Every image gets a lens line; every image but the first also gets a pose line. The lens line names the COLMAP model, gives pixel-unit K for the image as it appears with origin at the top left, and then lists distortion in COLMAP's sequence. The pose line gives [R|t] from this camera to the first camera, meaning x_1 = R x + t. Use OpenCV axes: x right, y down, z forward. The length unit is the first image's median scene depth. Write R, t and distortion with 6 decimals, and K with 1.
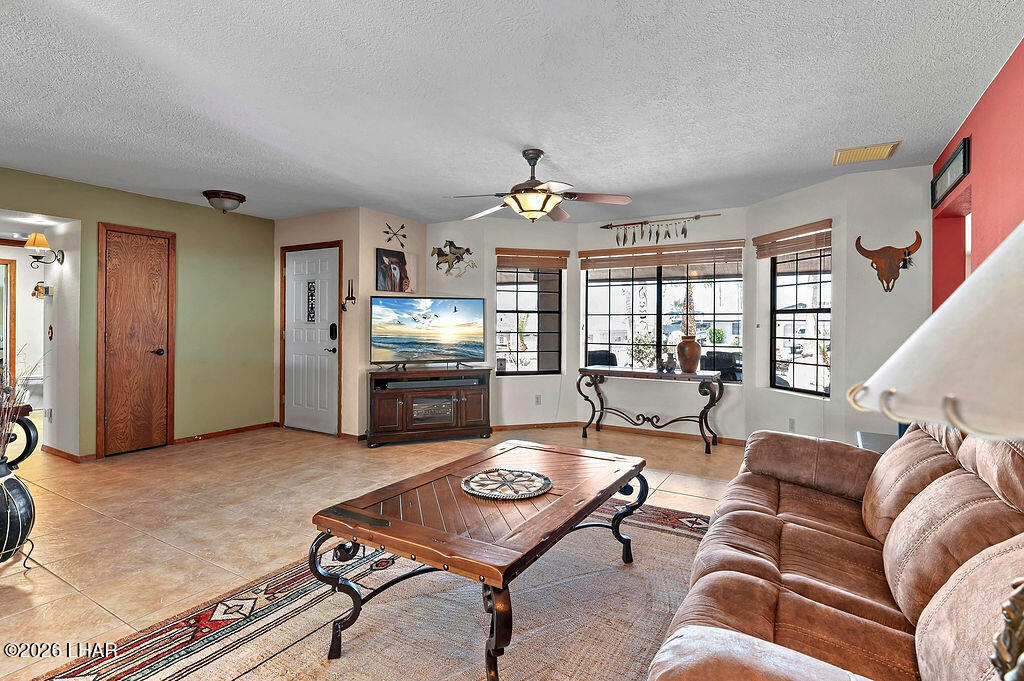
lens RADIAL K [[502.0, 0, 518.0], [0, 502.0, 324.4], [0, 0, 1]] dist [-0.001108, -0.001261]
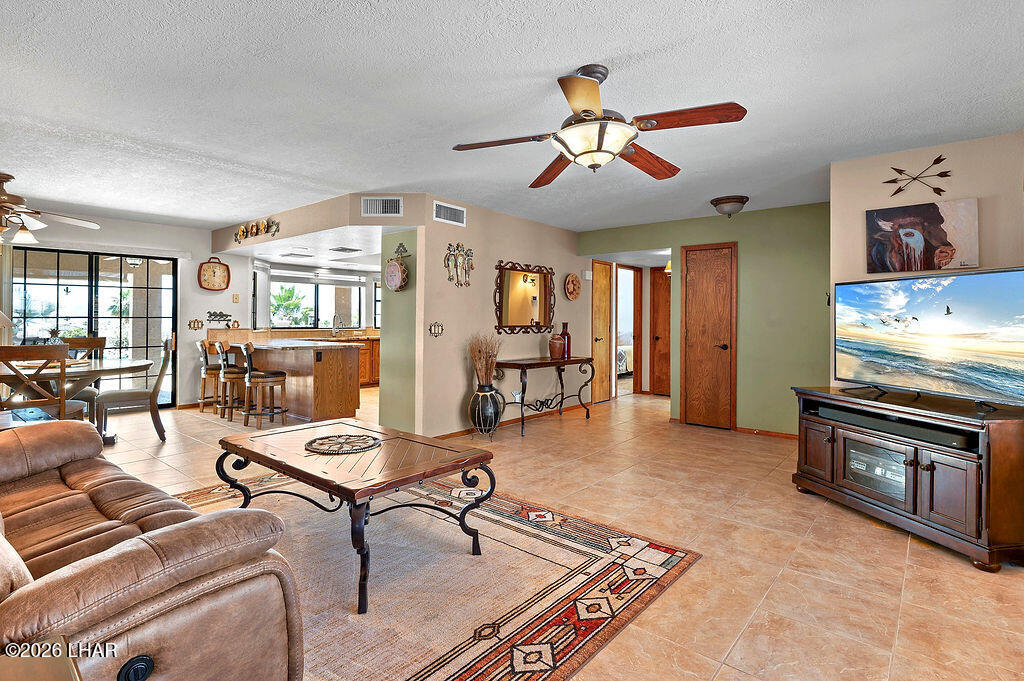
lens RADIAL K [[506.0, 0, 517.9], [0, 506.0, 316.8], [0, 0, 1]] dist [-0.006175, -0.000975]
pose [[-0.159406, -0.012301, -0.987136, 0.476644], [-0.008727, 0.999901, -0.011051, 0.002151], [0.987175, 0.006853, -0.159497, 0.662926]]
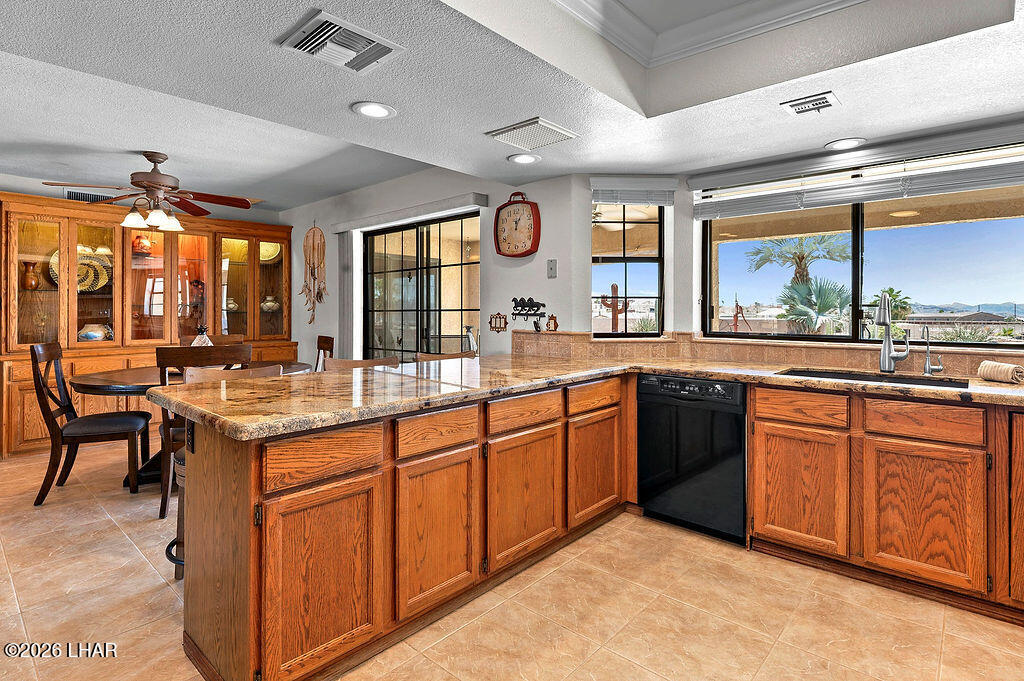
lens RADIAL K [[518.4, 0, 518.4], [0, 518.4, 304.2], [0, 0, 1]] dist [0.000173, -0.000771]
pose [[-0.980669, -0.003073, 0.195648, -0.854150], [-0.004559, 0.999964, -0.007148, -0.005581], [-0.195619, -0.007902, -0.980648, 0.349268]]
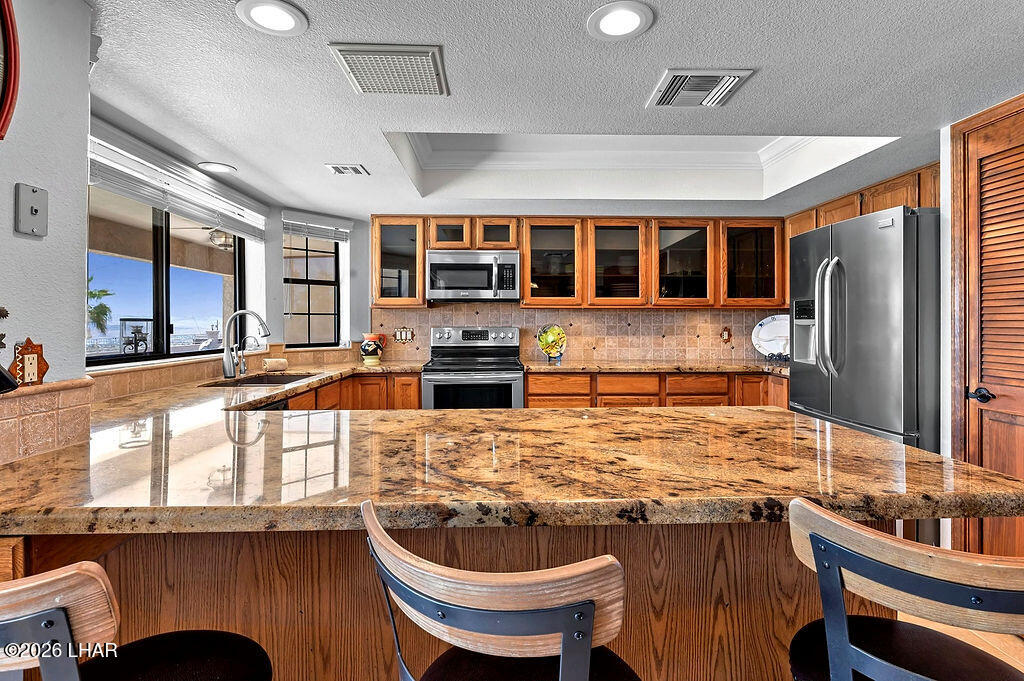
lens RADIAL K [[499.0, 0, 517.1], [0, 499.0, 323.6], [0, 0, 1]] dist [-0.003937, -0.002040]
pose [[0.539277, -0.003739, -0.842120, -0.446683], [0.001451, 0.999993, -0.003511, -0.003320], [0.842127, 0.000671, 0.539279, -0.253786]]
